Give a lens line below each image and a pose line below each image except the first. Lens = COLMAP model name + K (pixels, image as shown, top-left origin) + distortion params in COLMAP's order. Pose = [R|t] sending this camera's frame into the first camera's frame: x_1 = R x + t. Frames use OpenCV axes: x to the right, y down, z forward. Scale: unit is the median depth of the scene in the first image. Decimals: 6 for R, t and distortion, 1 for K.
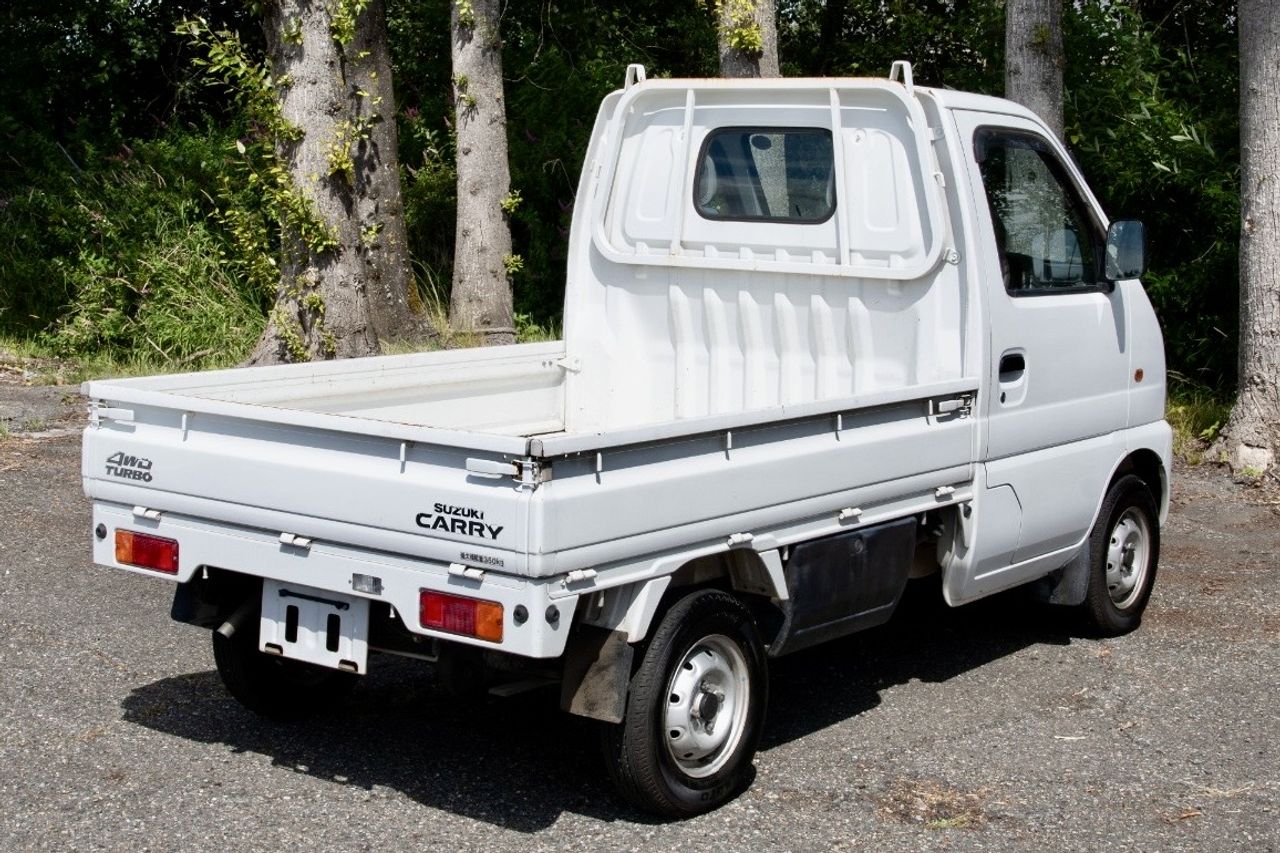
lens RADIAL K [[2155.2, 0, 566.3], [0, 2155.2, 394.7], [0, 0, 1]] dist [-0.058307, 0.000000]
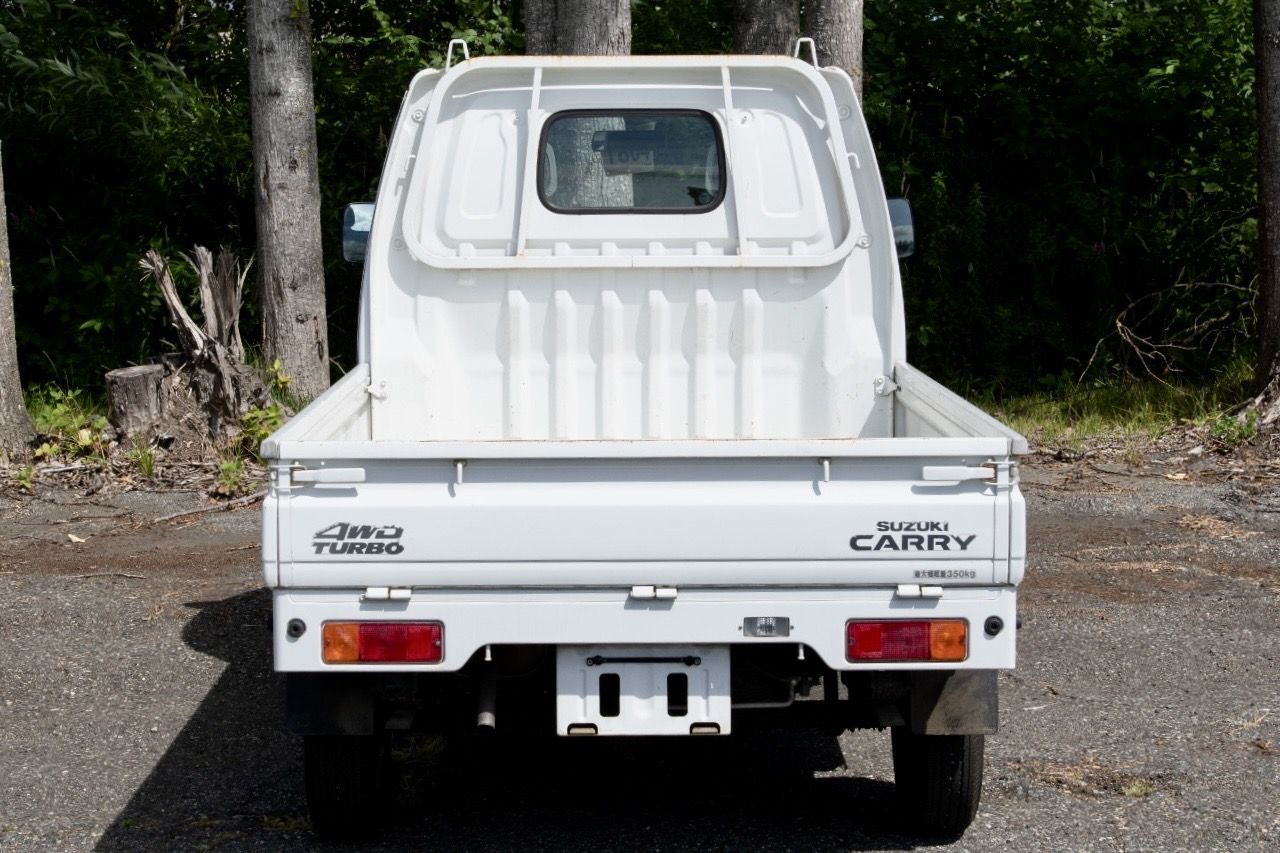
lens RADIAL K [[2527.3, 0, 637.9], [0, 2527.3, 420.1], [0, 0, 1]] dist [-0.021636, 0.000000]
pose [[0.771371, -0.086534, 0.630475, -0.708780], [0.089256, 0.995630, 0.027449, -0.026886], [-0.630096, 0.035100, 0.775724, 0.206655]]
